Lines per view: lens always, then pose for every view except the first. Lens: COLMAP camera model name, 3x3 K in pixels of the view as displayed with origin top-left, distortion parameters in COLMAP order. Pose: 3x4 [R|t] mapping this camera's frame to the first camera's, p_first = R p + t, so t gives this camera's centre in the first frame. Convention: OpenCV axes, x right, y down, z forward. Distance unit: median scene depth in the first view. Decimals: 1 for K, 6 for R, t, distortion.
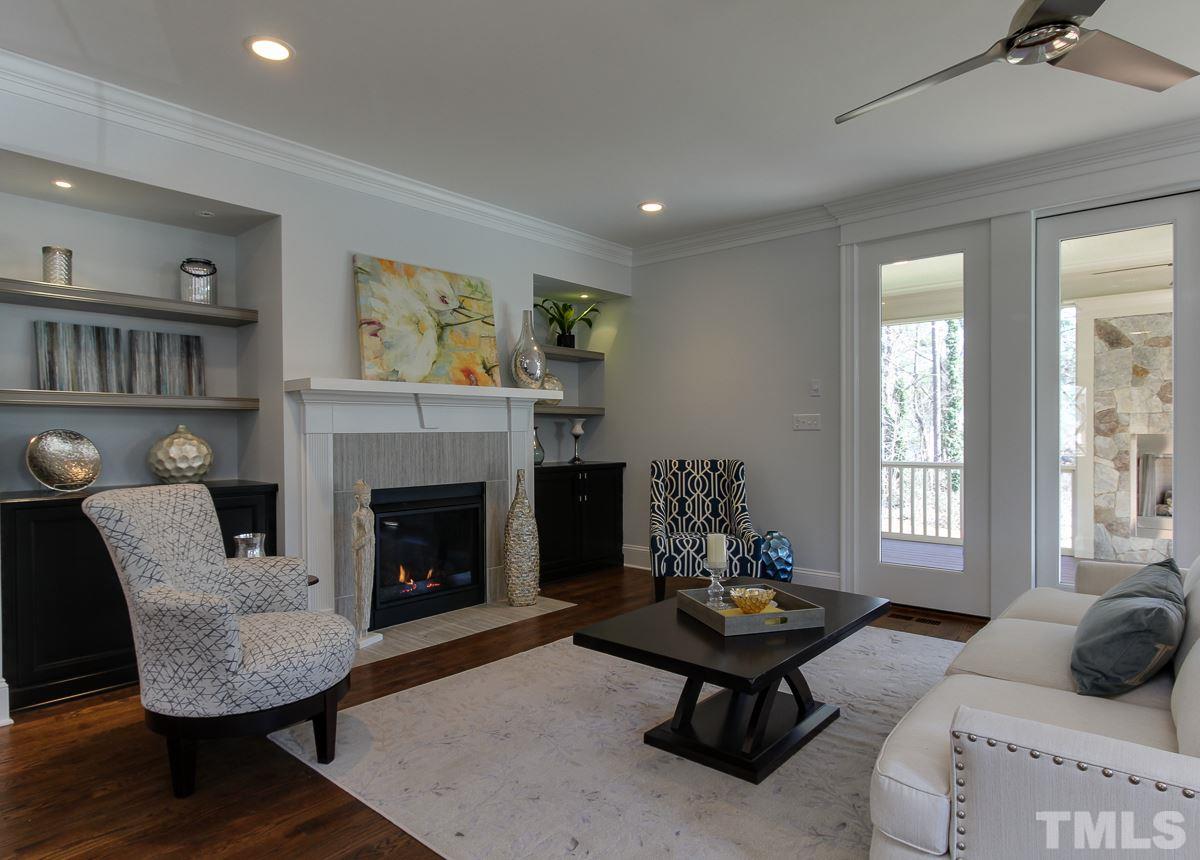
lens RADIAL K [[688.3, 0, 589.9], [0, 688.3, 436.4], [0, 0, 1]] dist [-0.013726, 0.005711]
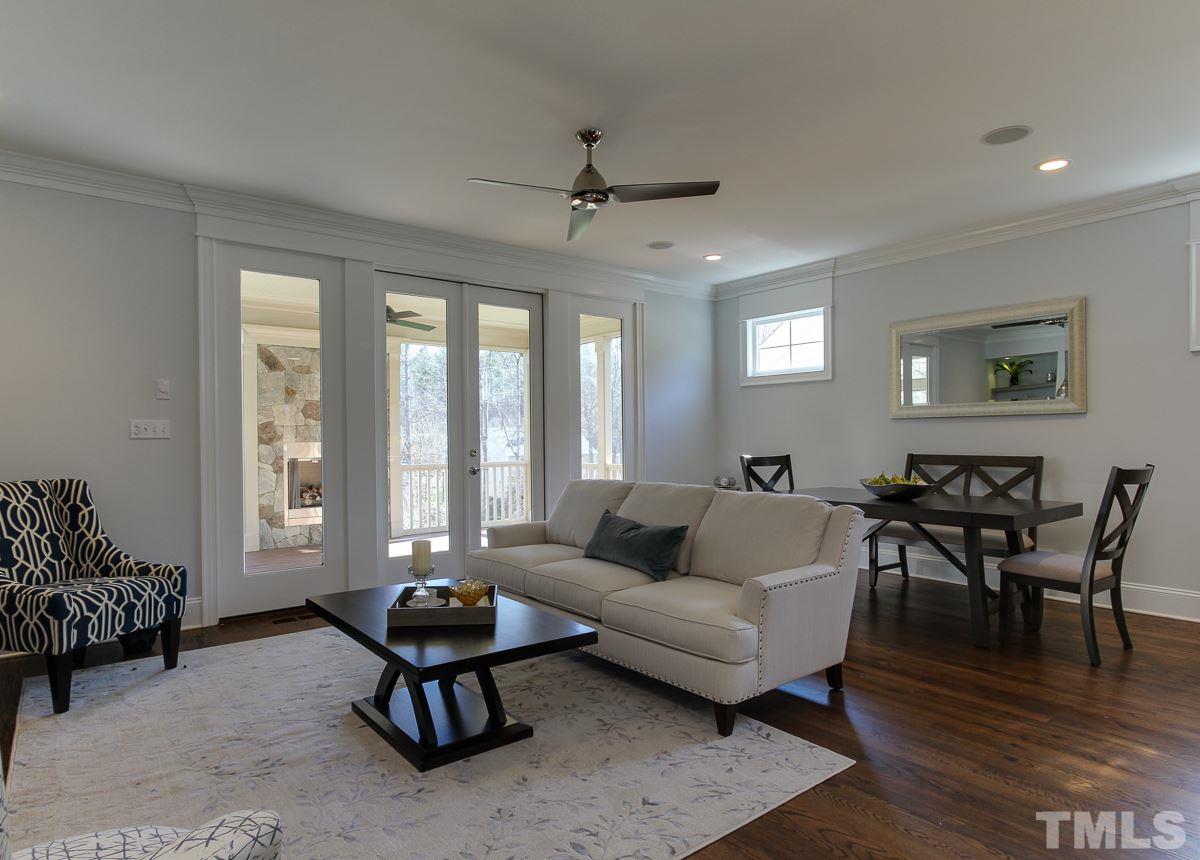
lens RADIAL K [[688.3, 0, 598.7], [0, 688.3, 437.2], [0, 0, 1]] dist [-0.013726, 0.005711]
pose [[0.172522, 0.003188, 0.985001, -0.225856], [0.011492, 0.999920, -0.005249, -0.000215], [-0.984939, 0.012225, 0.172471, 0.169099]]
